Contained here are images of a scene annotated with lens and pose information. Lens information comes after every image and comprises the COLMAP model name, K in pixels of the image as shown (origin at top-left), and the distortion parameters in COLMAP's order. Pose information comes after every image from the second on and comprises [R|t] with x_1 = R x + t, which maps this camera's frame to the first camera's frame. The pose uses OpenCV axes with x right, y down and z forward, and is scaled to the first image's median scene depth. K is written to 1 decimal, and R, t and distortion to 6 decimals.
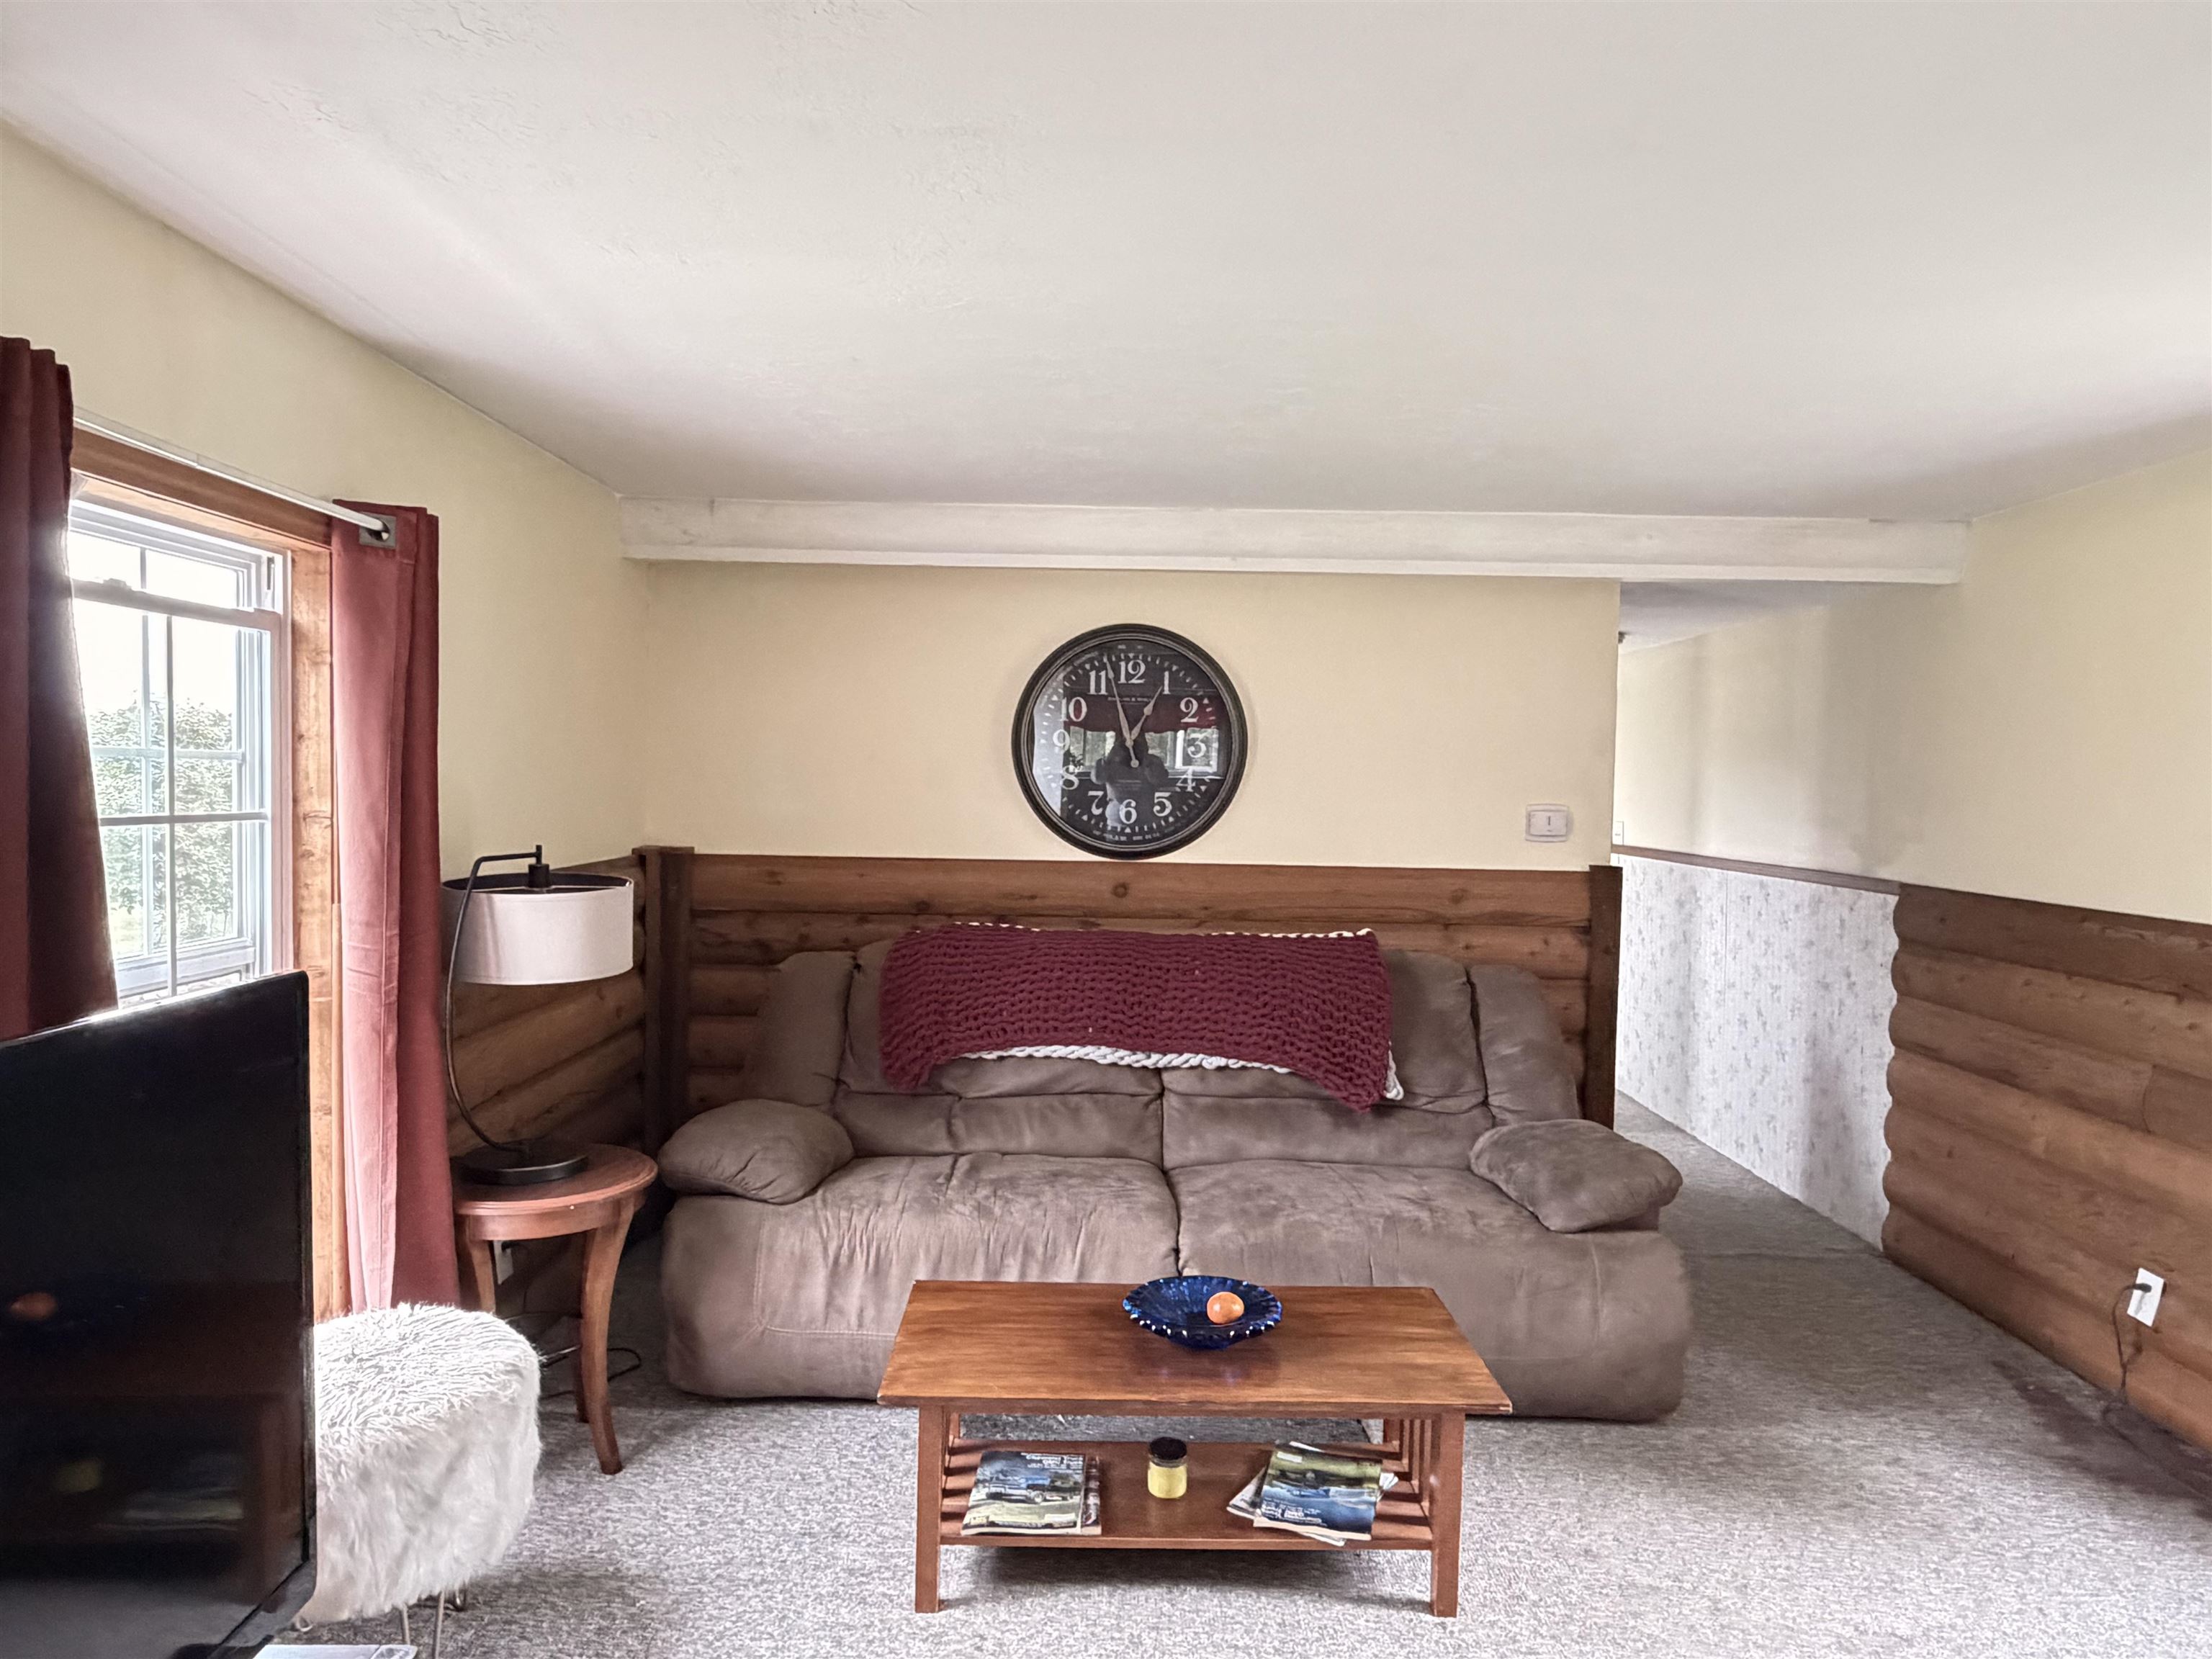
lens RADIAL K [[1409.7, 0, 1107.1], [0, 1409.7, 828.3], [0, 0, 1]] dist [-0.001540, 0.002867]
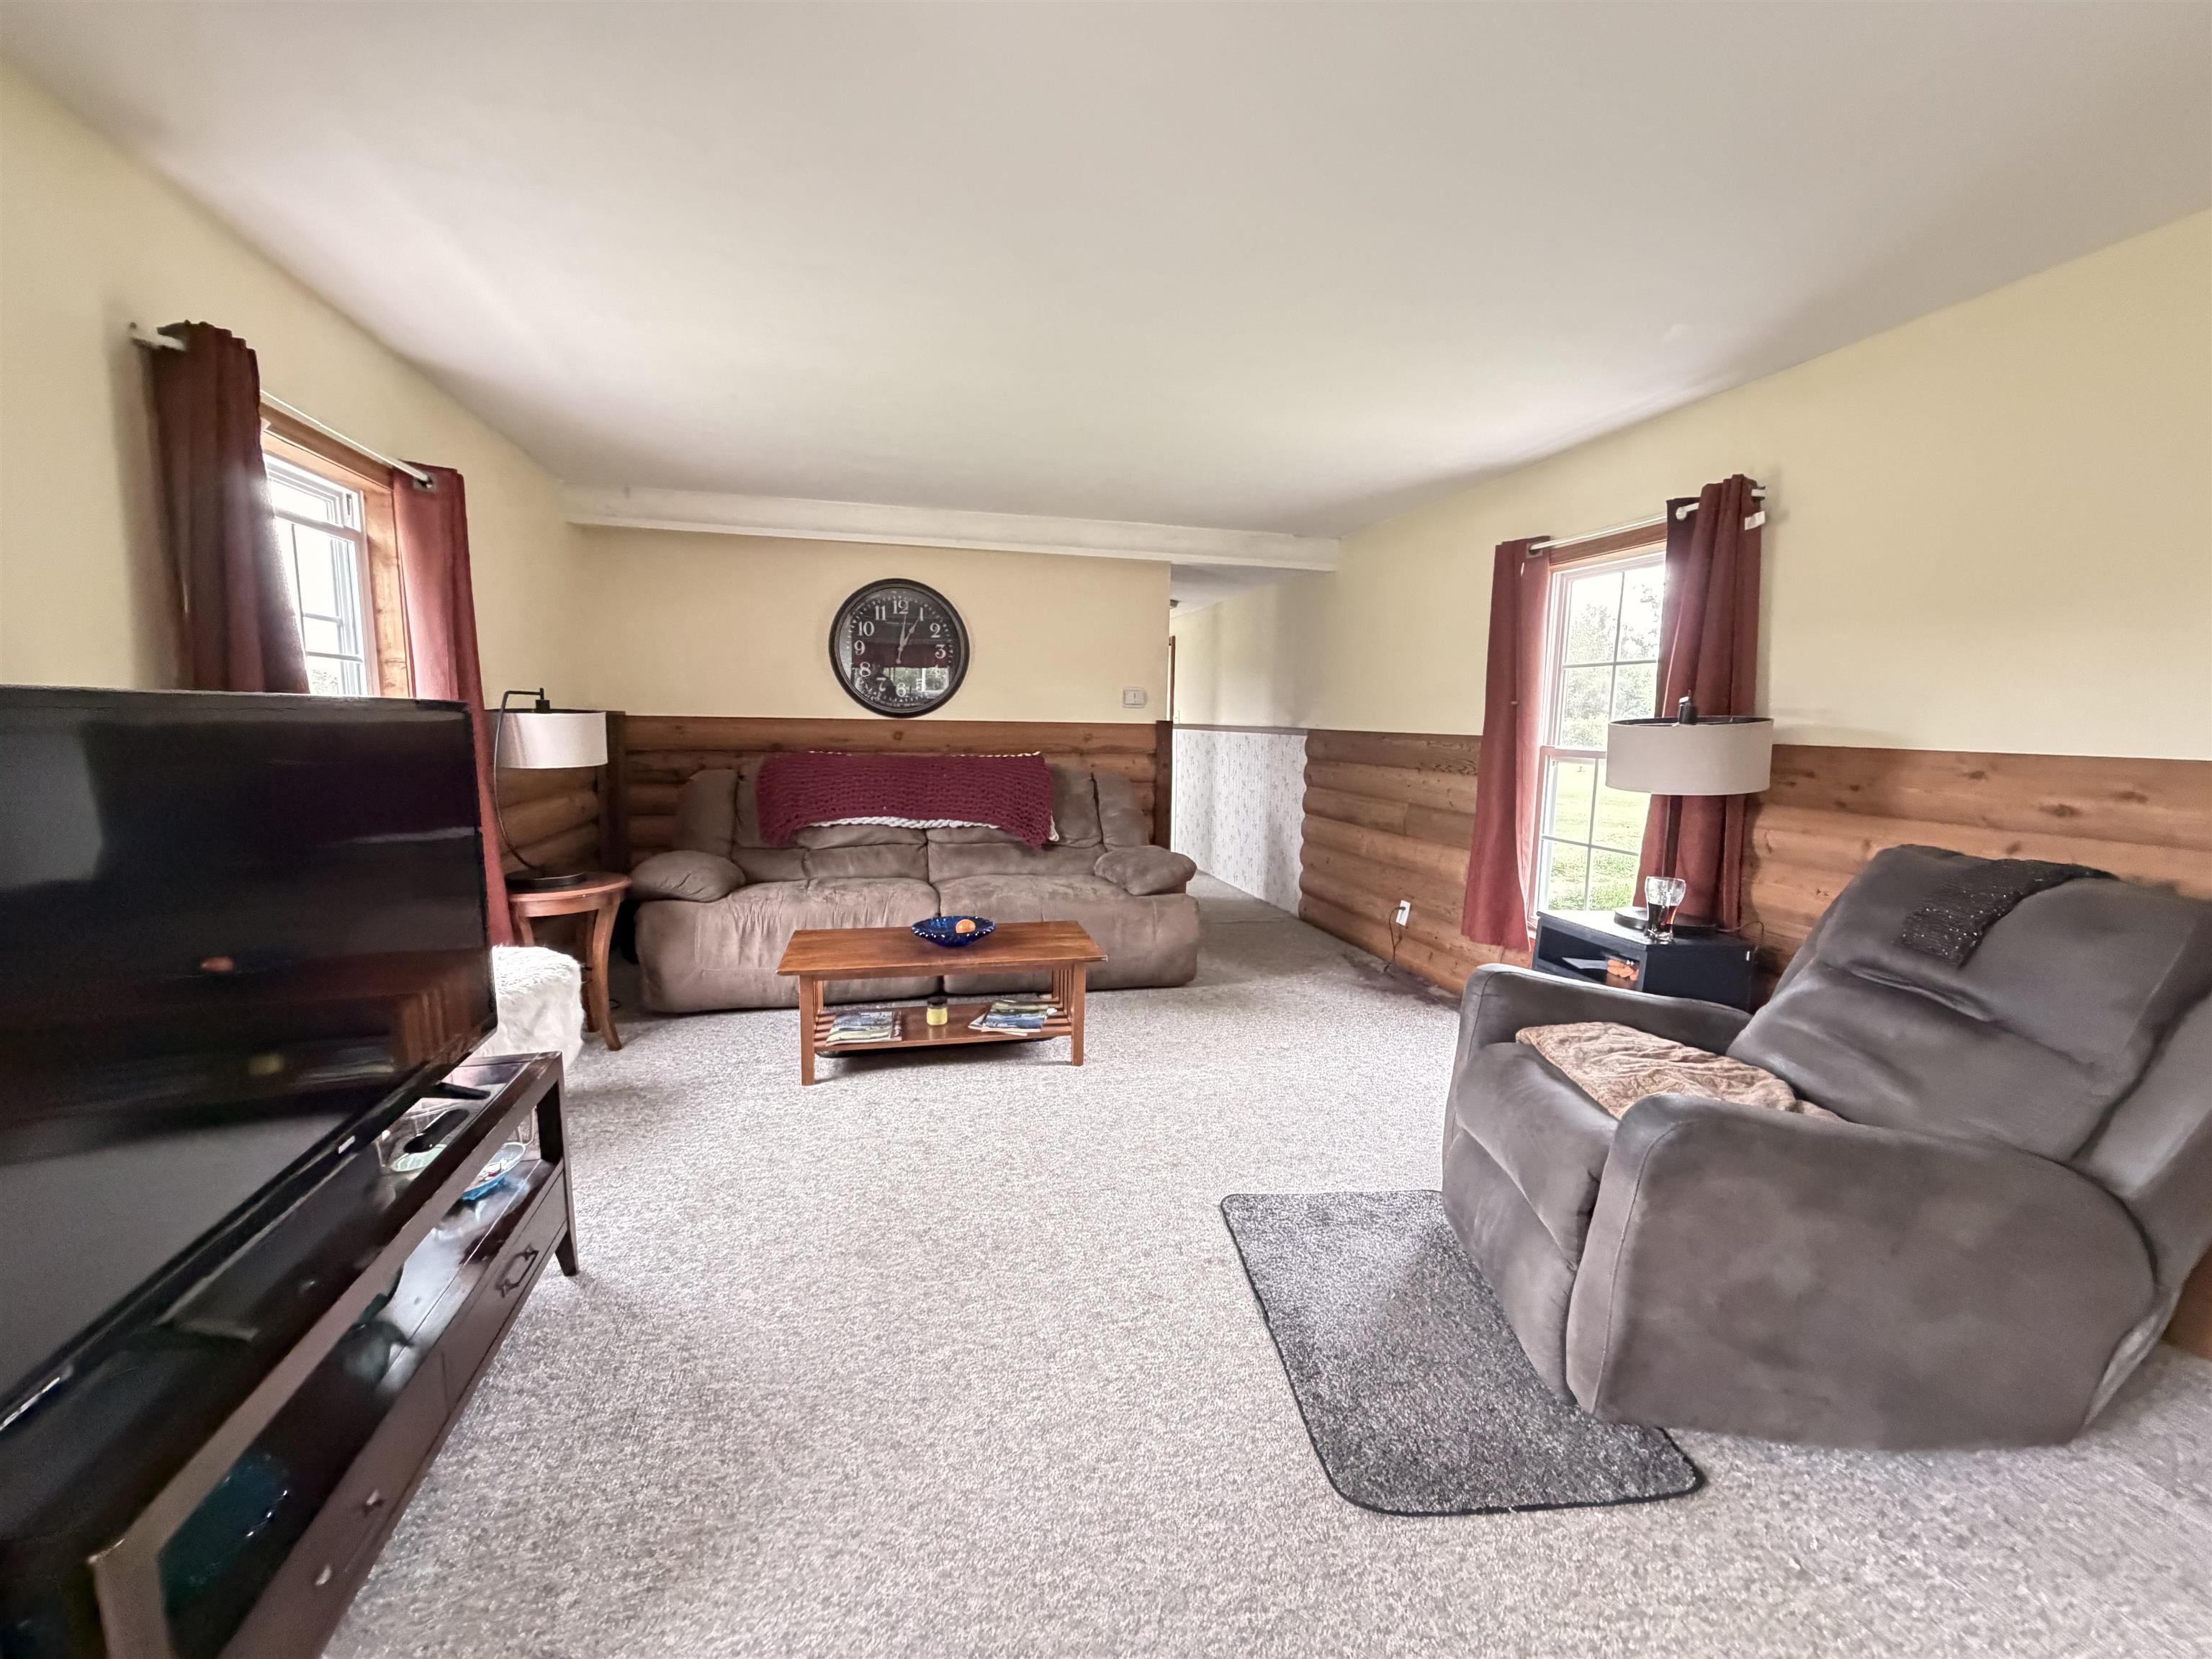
lens RADIAL K [[882.8, 0, 1101.6], [0, 882.8, 827.8], [0, 0, 1]] dist [0.002431, 0.000022]
pose [[0.968886, -0.034573, 0.245082, -0.023127], [0.011641, 0.995466, 0.094404, 0.075293], [-0.247235, -0.088614, 0.964895, -0.156957]]
